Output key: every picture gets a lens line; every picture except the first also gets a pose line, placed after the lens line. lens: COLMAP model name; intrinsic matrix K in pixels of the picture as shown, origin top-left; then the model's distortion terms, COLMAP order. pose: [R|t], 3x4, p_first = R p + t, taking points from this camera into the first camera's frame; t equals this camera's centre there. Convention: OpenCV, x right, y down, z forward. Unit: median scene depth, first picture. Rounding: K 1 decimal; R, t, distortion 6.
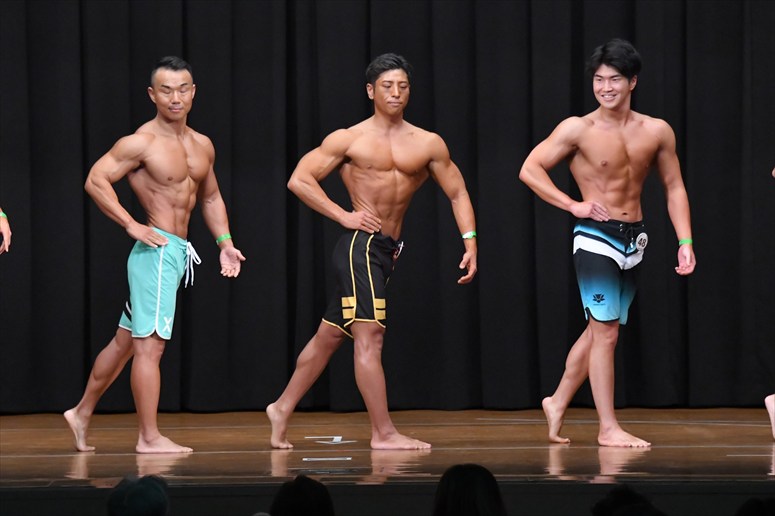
lens RADIAL K [[5299.3, 0, 355.8], [0, 5299.3, 276.0], [0, 0, 1]] dist [1.904078, 0.000000]
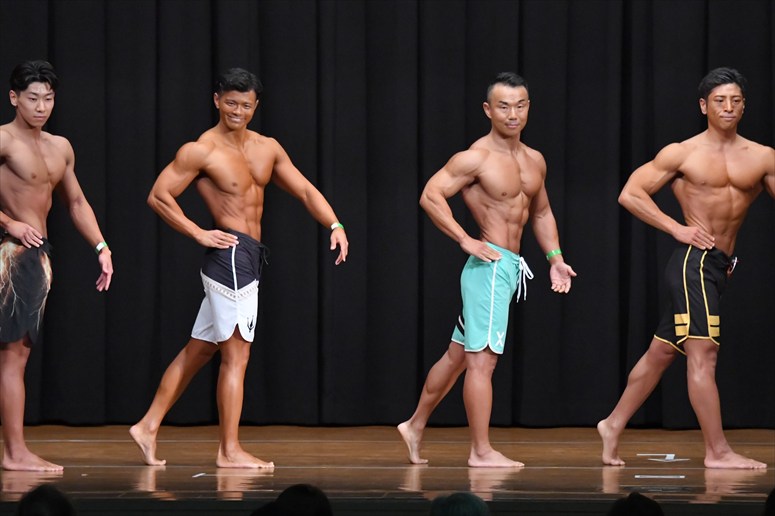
lens RADIAL K [[5299.3, 0, 396.0], [0, 5299.3, 275.5], [0, 0, 1]] dist [1.904078, 0.000000]
pose [[0.977667, 0.006762, -0.210049, 0.155799], [-0.007270, 0.999972, -0.001648, -0.001101], [0.210032, 0.003138, 0.977689, 0.015806]]
